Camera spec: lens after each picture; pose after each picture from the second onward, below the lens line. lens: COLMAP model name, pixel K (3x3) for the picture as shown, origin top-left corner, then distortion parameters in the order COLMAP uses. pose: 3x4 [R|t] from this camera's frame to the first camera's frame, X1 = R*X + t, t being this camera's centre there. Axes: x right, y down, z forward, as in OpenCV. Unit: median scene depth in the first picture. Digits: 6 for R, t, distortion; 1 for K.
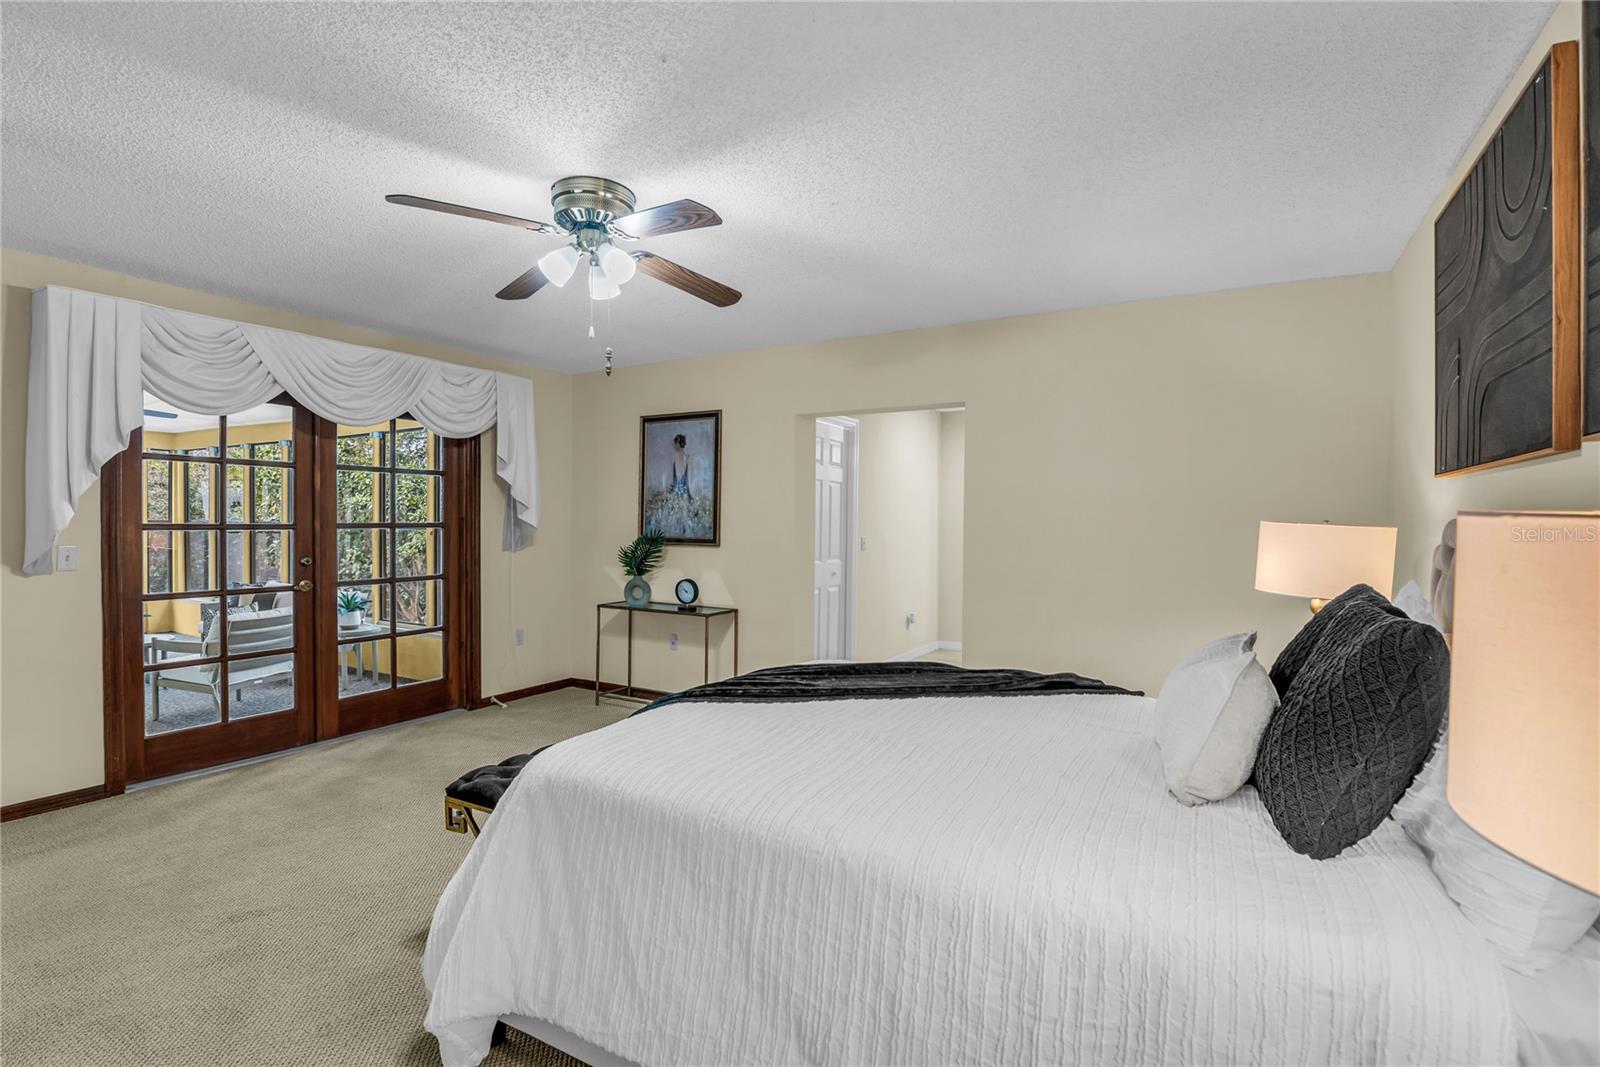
lens RADIAL K [[774.6, 0, 800.2], [0, 774.6, 528.2], [0, 0, 1]] dist [-0.001886, 0.000118]
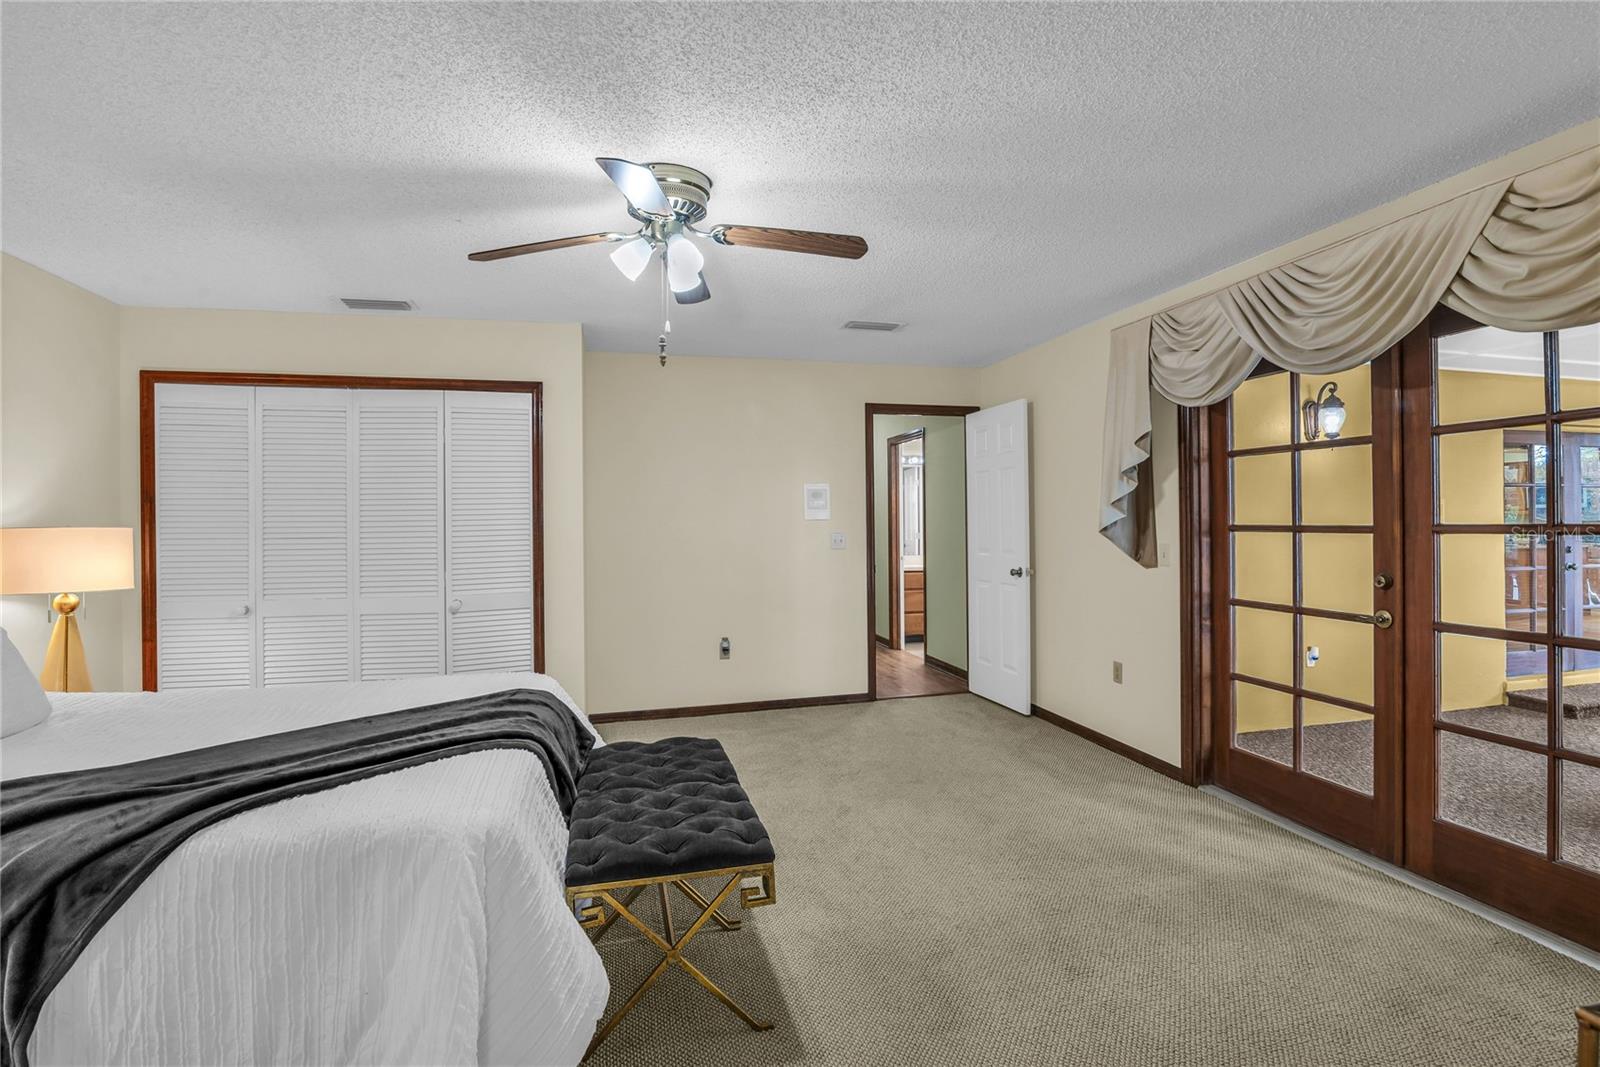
lens RADIAL K [[774.6, 0, 804.6], [0, 774.6, 527.4], [0, 0, 1]] dist [-0.001886, 0.000118]
pose [[-0.716909, -0.001074, -0.697166, 0.174598], [-0.010180, 0.999908, 0.008928, -0.000314], [0.697092, 0.013498, -0.716854, 1.216790]]
